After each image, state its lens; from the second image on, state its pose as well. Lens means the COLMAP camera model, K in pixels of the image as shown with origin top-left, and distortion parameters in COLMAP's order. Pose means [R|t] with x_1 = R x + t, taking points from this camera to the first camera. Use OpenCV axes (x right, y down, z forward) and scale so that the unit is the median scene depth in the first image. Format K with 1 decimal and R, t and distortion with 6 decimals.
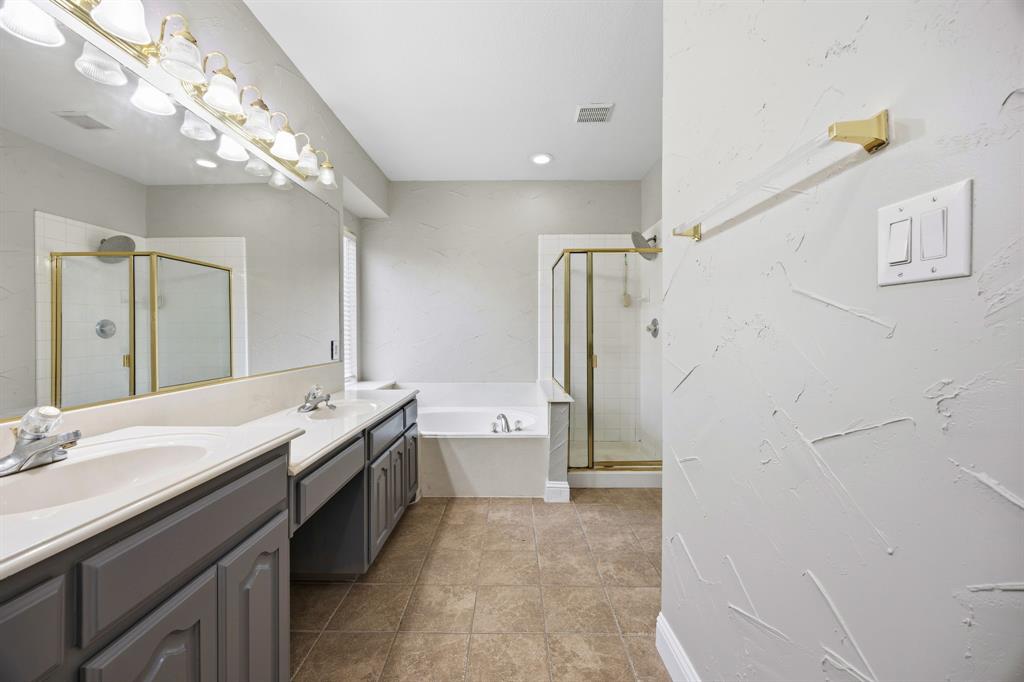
lens RADIAL K [[392.5, 0, 508.6], [0, 392.5, 333.5], [0, 0, 1]] dist [-0.002010, 0.000501]
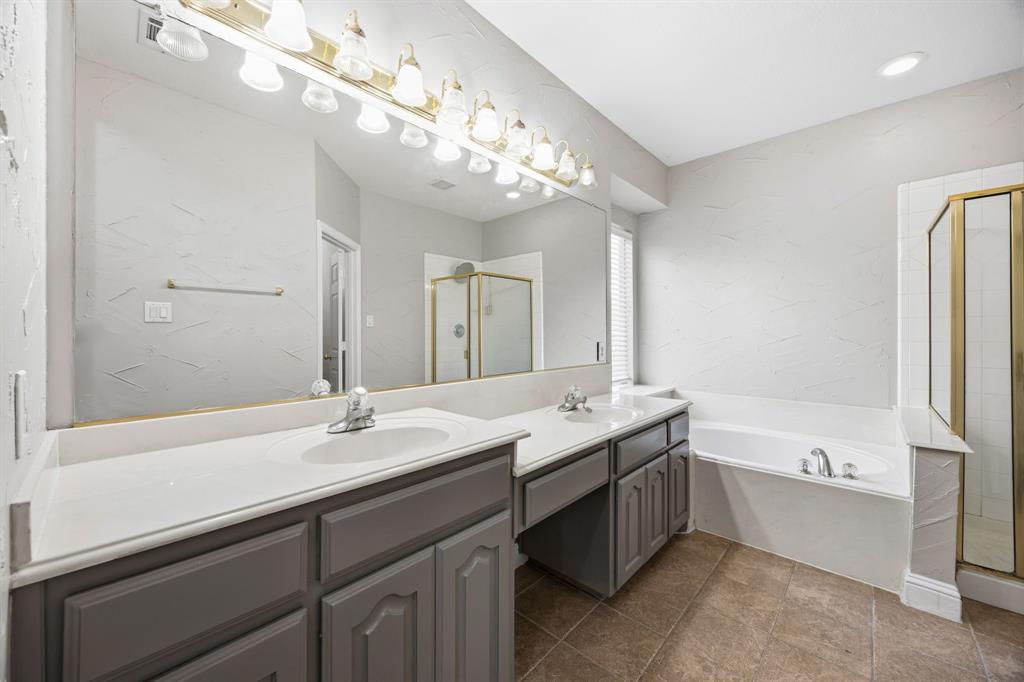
lens RADIAL K [[392.5, 0, 508.8], [0, 392.5, 332.5], [0, 0, 1]] dist [-0.002010, 0.000501]
pose [[0.739746, -0.000539, -0.672885, 0.048140], [-0.002551, 0.999990, -0.003605, -0.001165], [0.672881, 0.004383, 0.739738, 0.105783]]
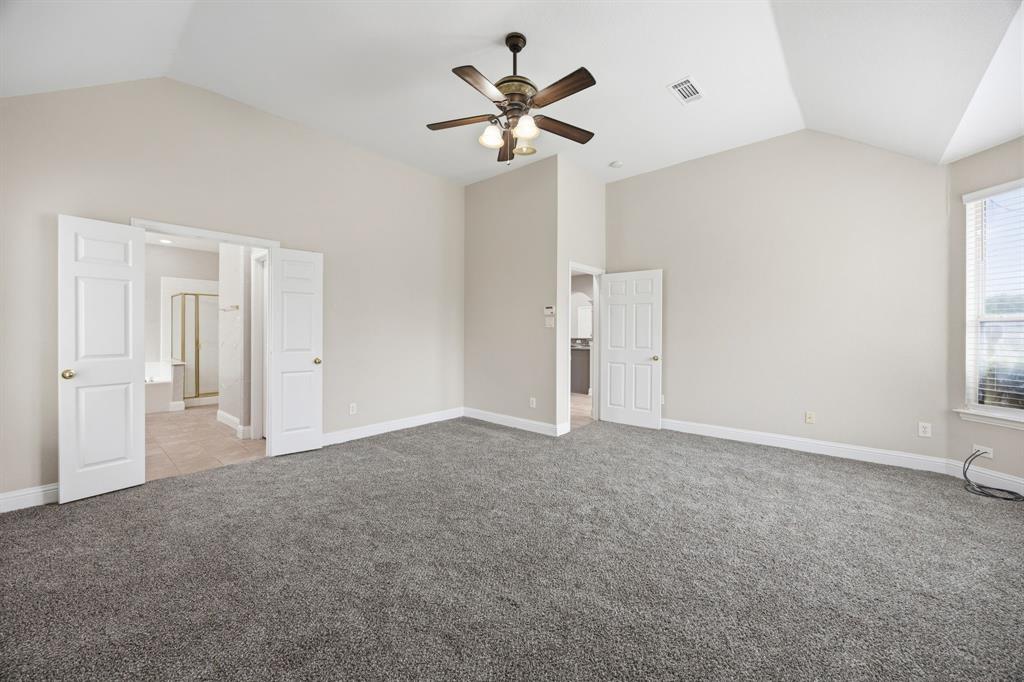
lens RADIAL K [[392.5, 0, 509.0], [0, 392.5, 340.4], [0, 0, 1]] dist [-0.002010, 0.000501]
pose [[0.653588, -0.000111, 0.756850, -0.313337], [-0.004103, 0.999985, 0.003689, 0.025512], [-0.756839, -0.005516, 0.653578, -1.773320]]
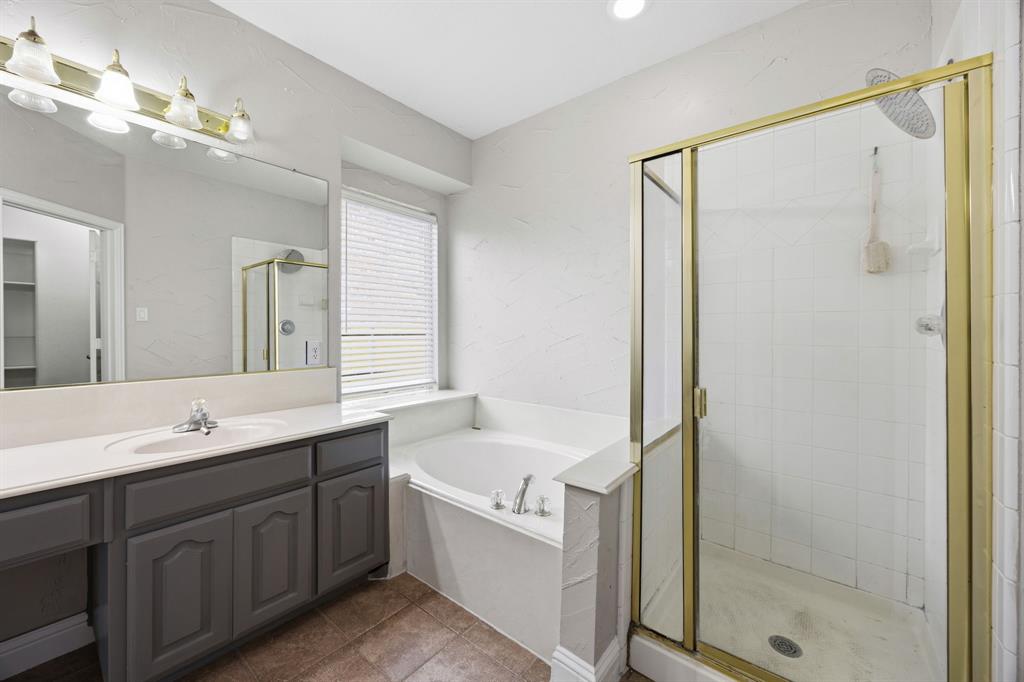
lens RADIAL K [[392.5, 0, 510.0], [0, 392.5, 331.4], [0, 0, 1]] dist [-0.002010, 0.000501]
pose [[0.779140, 0.007266, -0.626808, 0.348385], [-0.007785, 0.999968, 0.001916, -0.006363], [0.626802, 0.003387, 0.779171, 0.582144]]
